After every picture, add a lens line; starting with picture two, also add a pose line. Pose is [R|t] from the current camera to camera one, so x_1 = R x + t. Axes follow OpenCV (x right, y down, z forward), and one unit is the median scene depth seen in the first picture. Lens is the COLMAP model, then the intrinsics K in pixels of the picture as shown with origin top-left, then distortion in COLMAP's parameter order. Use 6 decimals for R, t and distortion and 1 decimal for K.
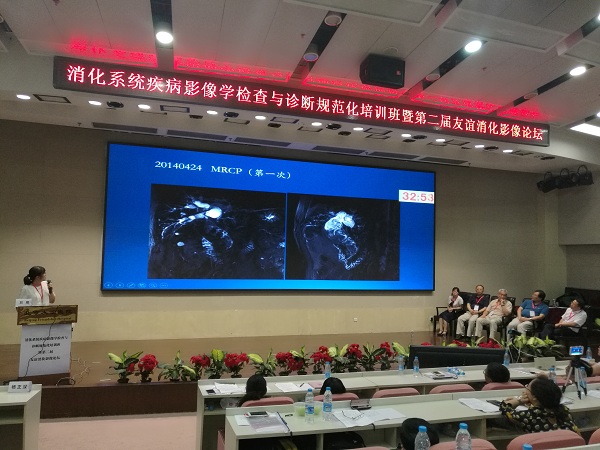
lens RADIAL K [[480.7, 0, 297.6], [0, 480.7, 224.9], [0, 0, 1]] dist [-0.015811, 0.069719]
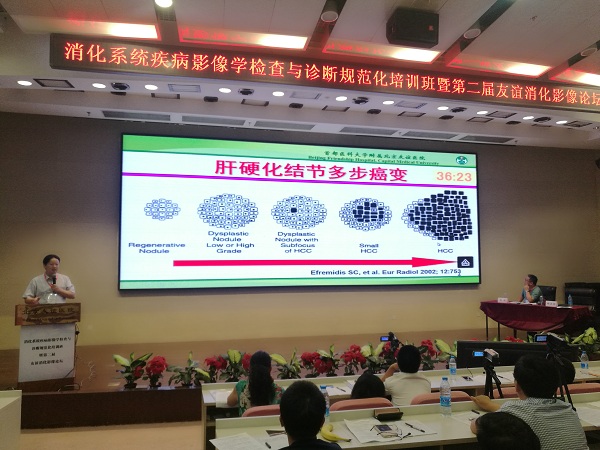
lens RADIAL K [[480.7, 0, 297.1], [0, 480.7, 223.6], [0, 0, 1]] dist [-0.015811, 0.069719]
pose [[0.996341, -0.033639, -0.078573, 0.023041], [0.032918, 0.999403, -0.010460, 0.035052], [0.078878, 0.007836, 0.996853, 0.109079]]
